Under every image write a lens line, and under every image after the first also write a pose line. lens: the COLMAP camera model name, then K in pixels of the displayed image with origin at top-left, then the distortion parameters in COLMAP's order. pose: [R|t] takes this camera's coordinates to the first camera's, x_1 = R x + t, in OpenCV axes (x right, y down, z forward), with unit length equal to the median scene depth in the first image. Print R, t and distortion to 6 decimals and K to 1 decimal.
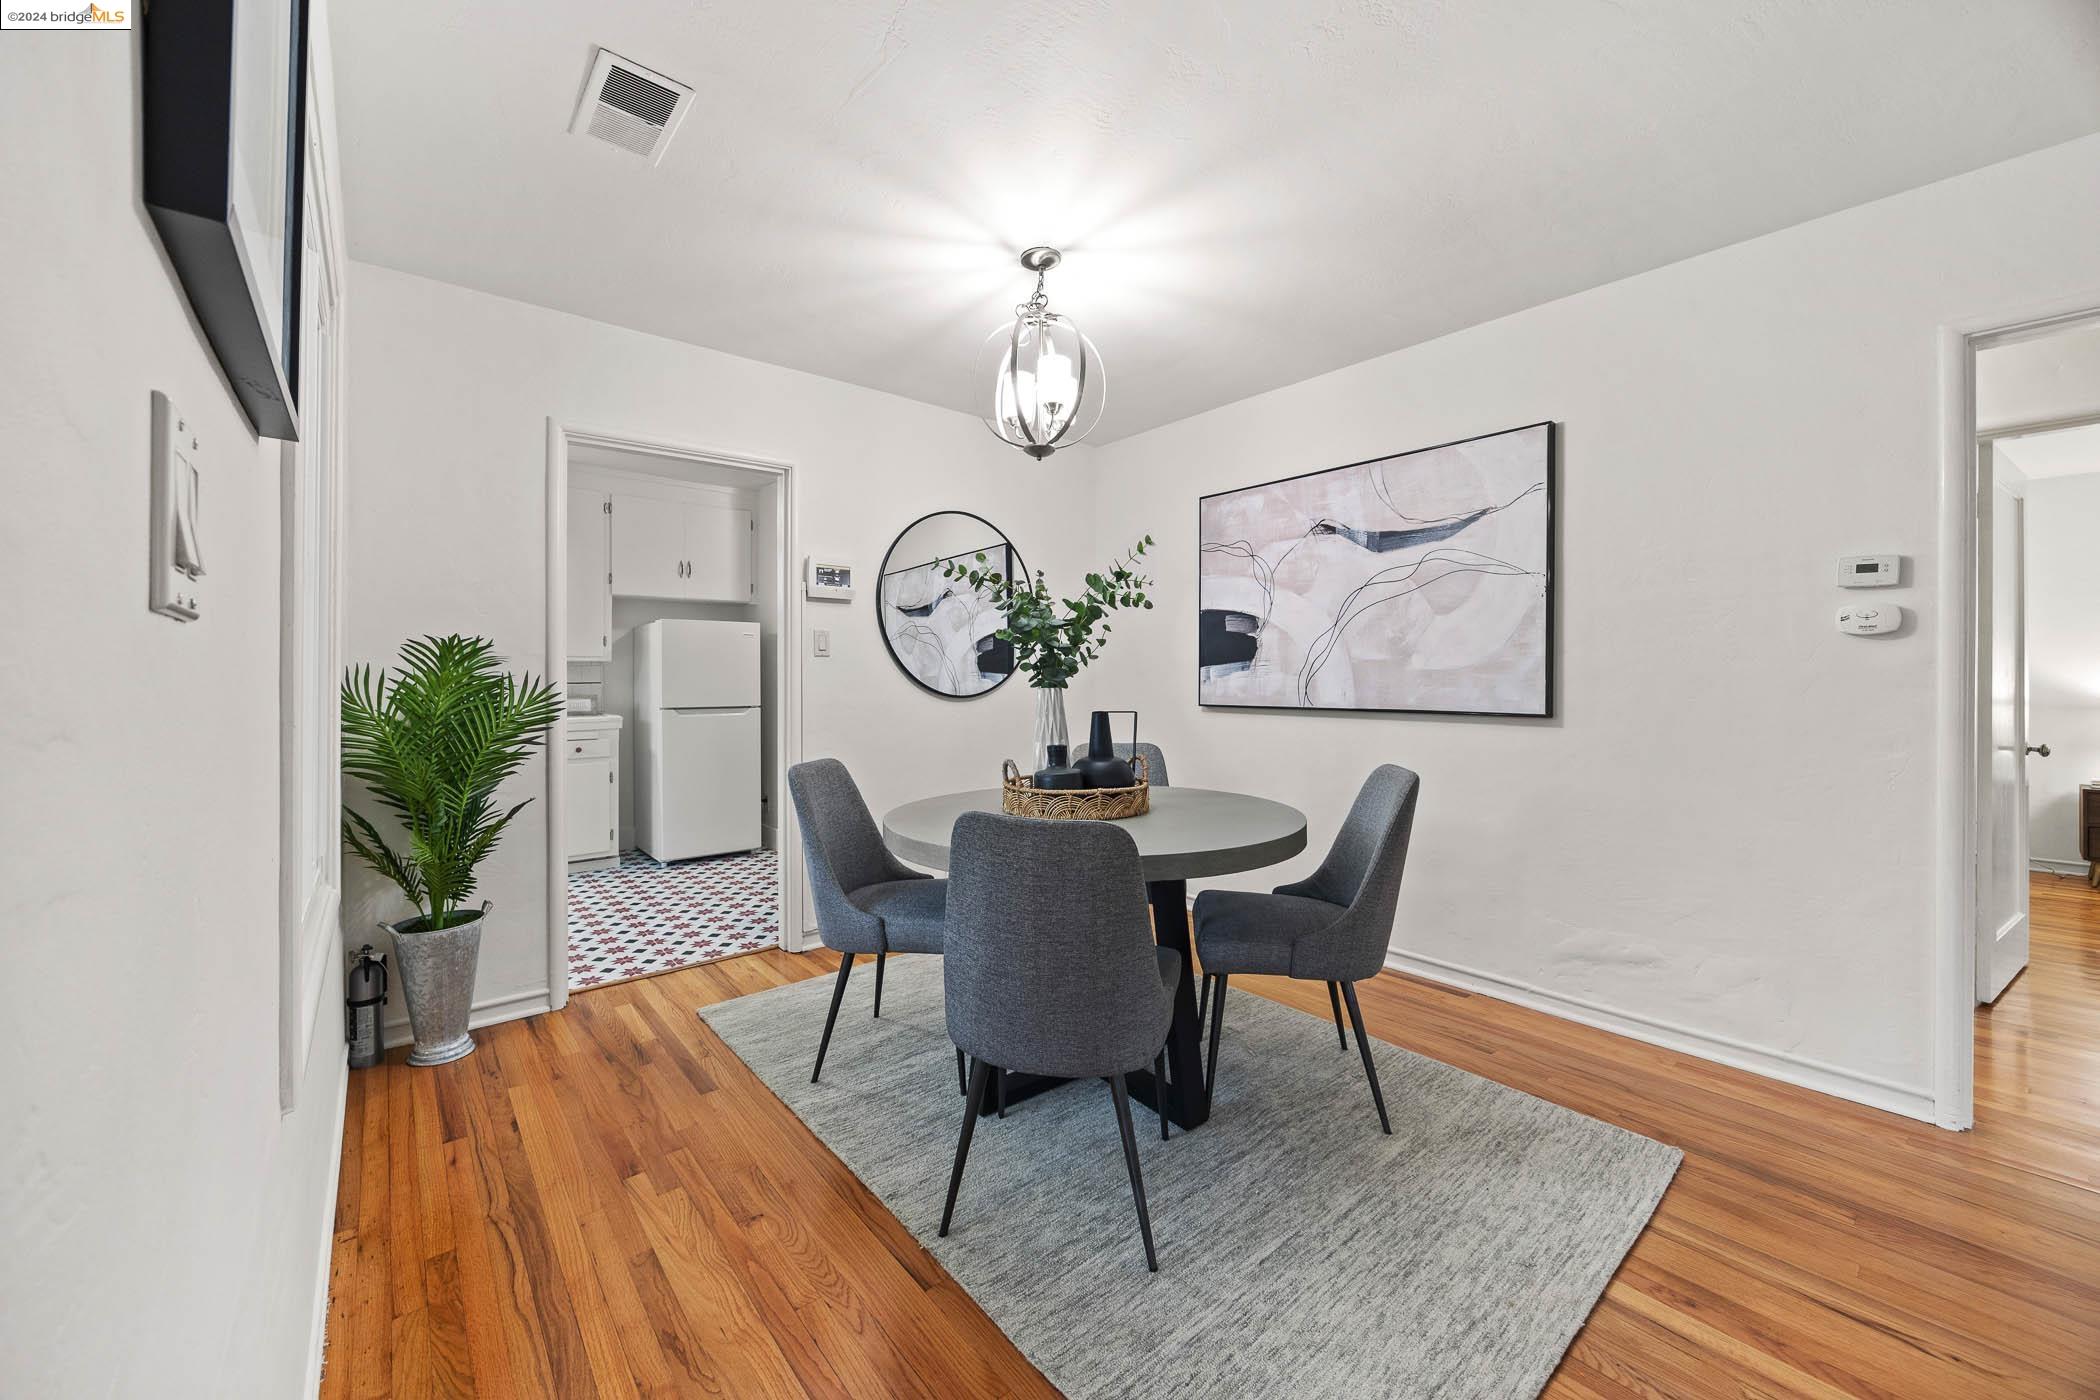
lens RADIAL K [[807.0, 0, 1040.3], [0, 807.0, 683.3], [0, 0, 1]] dist [-0.007167, 0.002026]
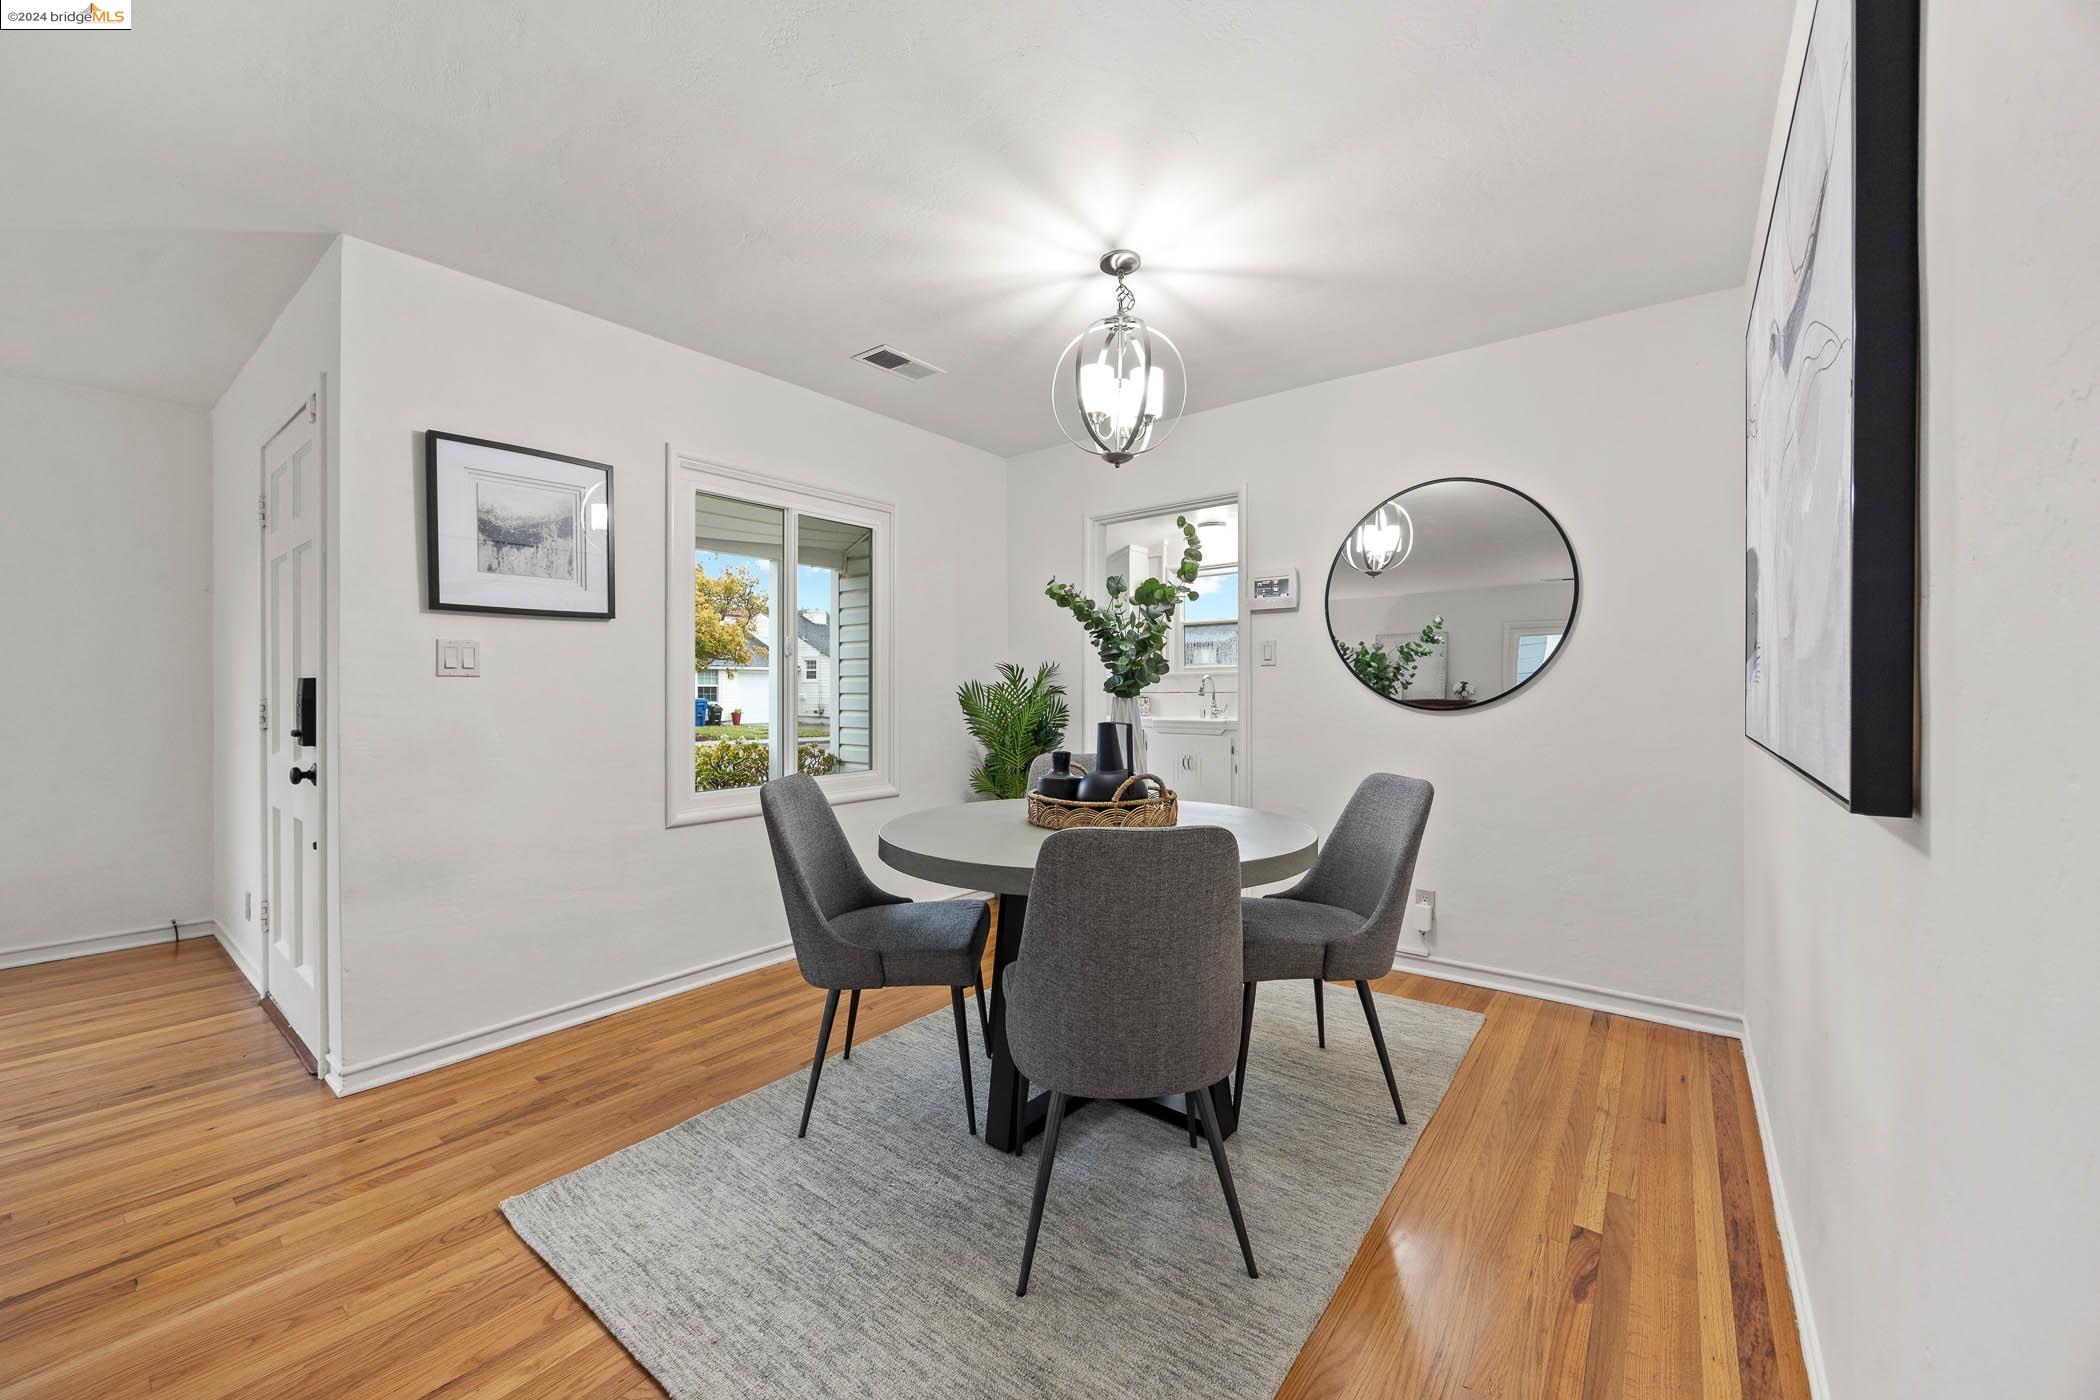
lens RADIAL K [[807.0, 0, 1053.6], [0, 807.0, 697.7], [0, 0, 1]] dist [-0.007167, 0.002026]
pose [[0.209925, 0.011235, -0.977653, 0.935737], [-0.002730, 0.999937, 0.010905, -0.004425], [0.977714, 0.000379, 0.209942, 0.698402]]
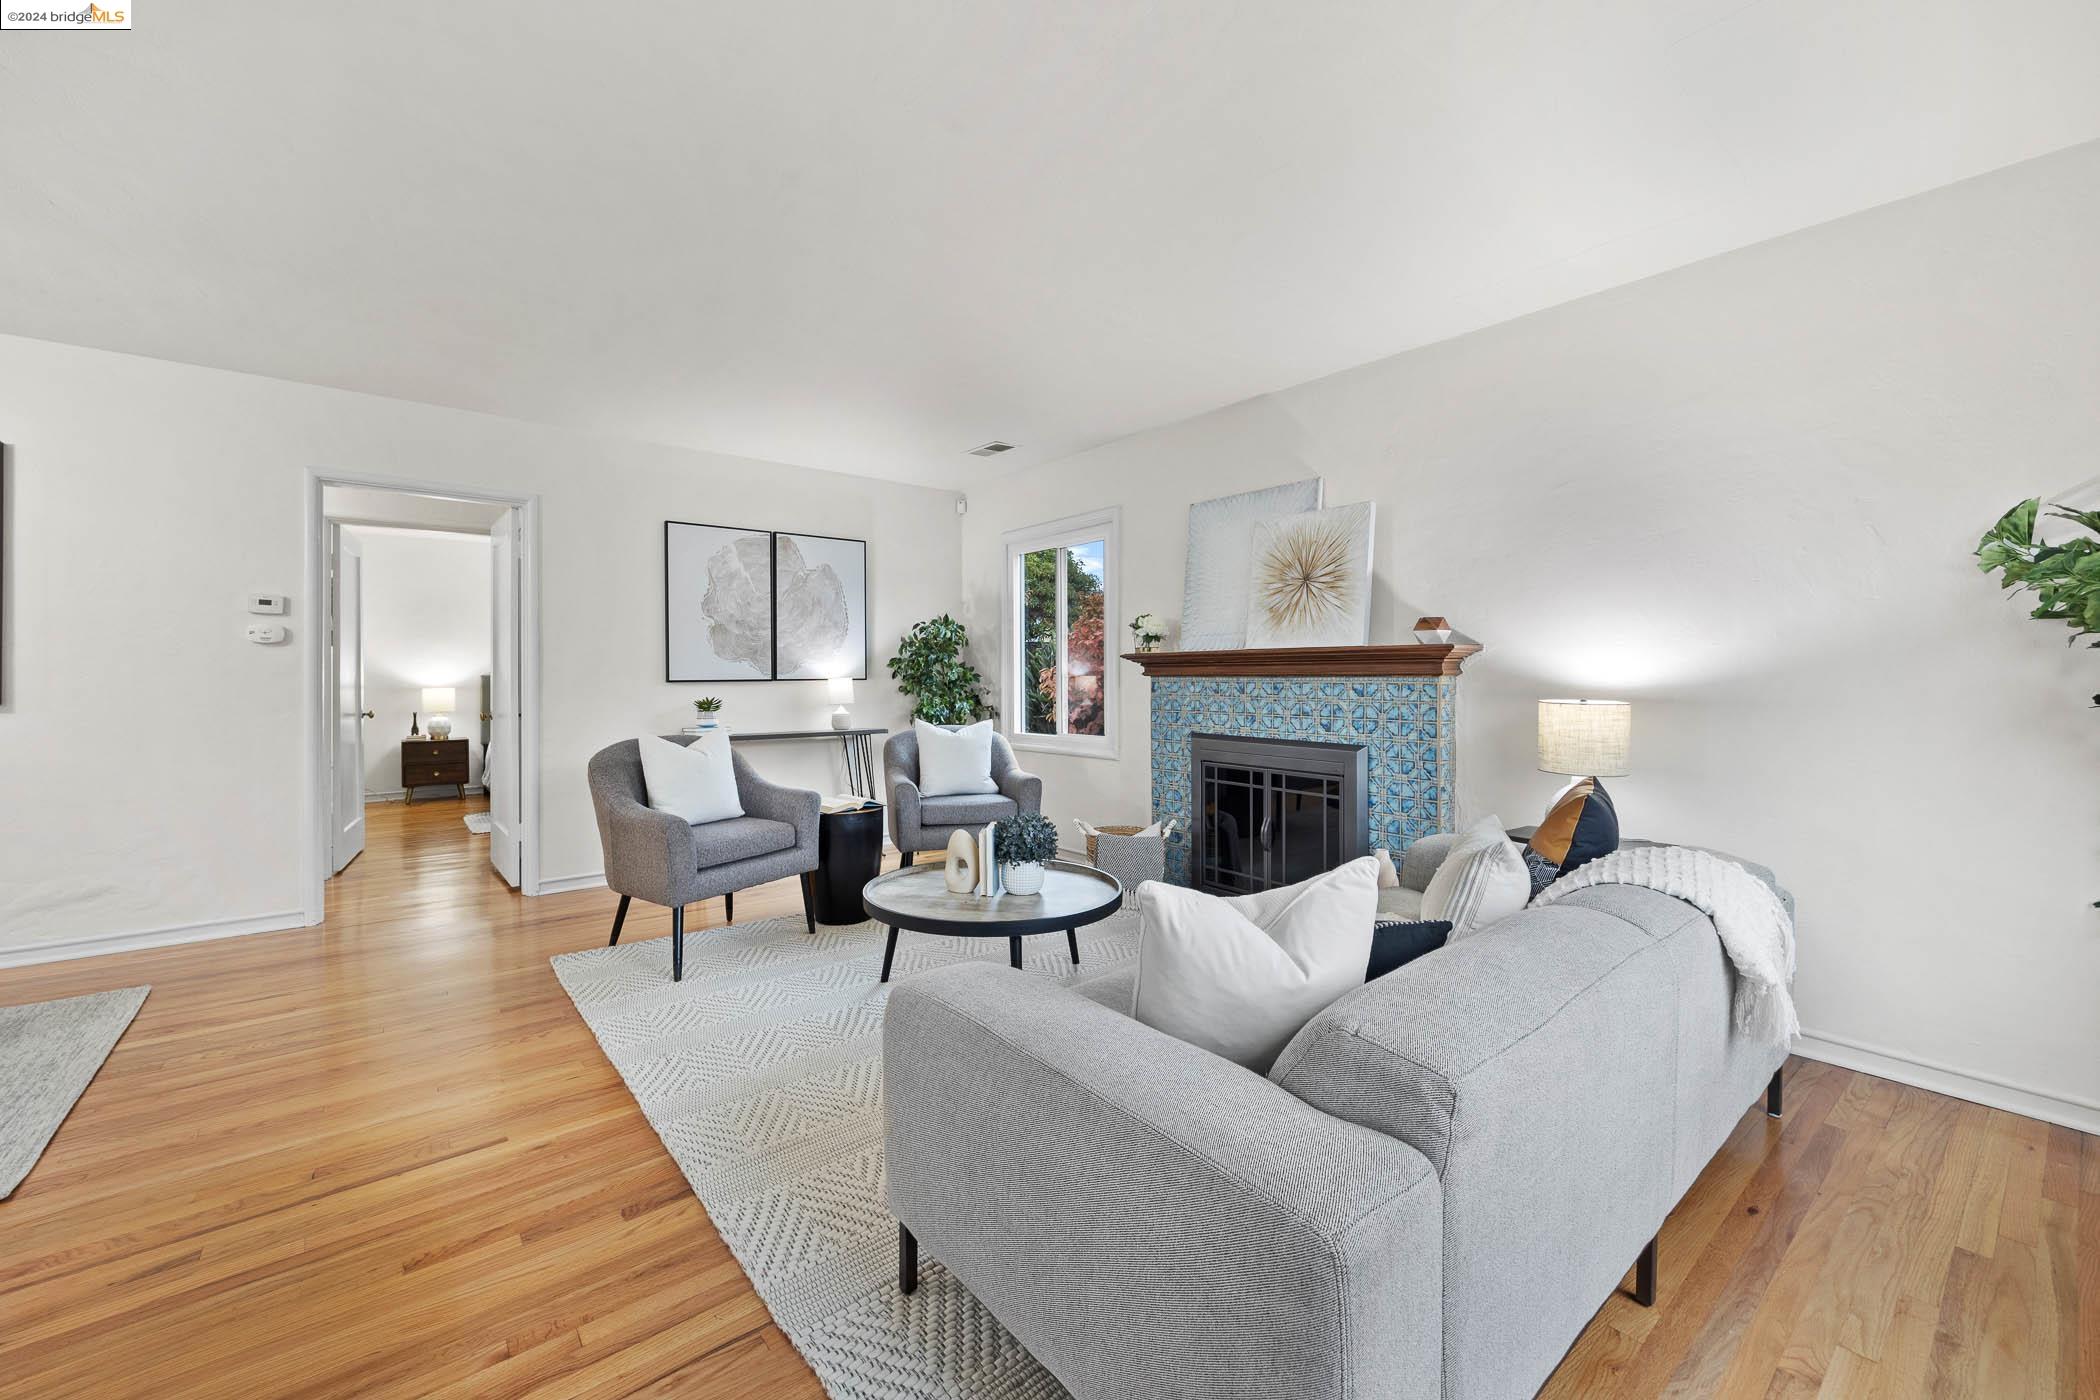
lens RADIAL K [[807.0, 0, 1023.2], [0, 807.0, 669.8], [0, 0, 1]] dist [-0.007167, 0.002026]
pose [[0.014845, -0.000137, 0.999890, -0.543606], [0.003327, 0.999994, 0.000087, 0.000721], [-0.999884, 0.003325, 0.014846, -0.529688]]
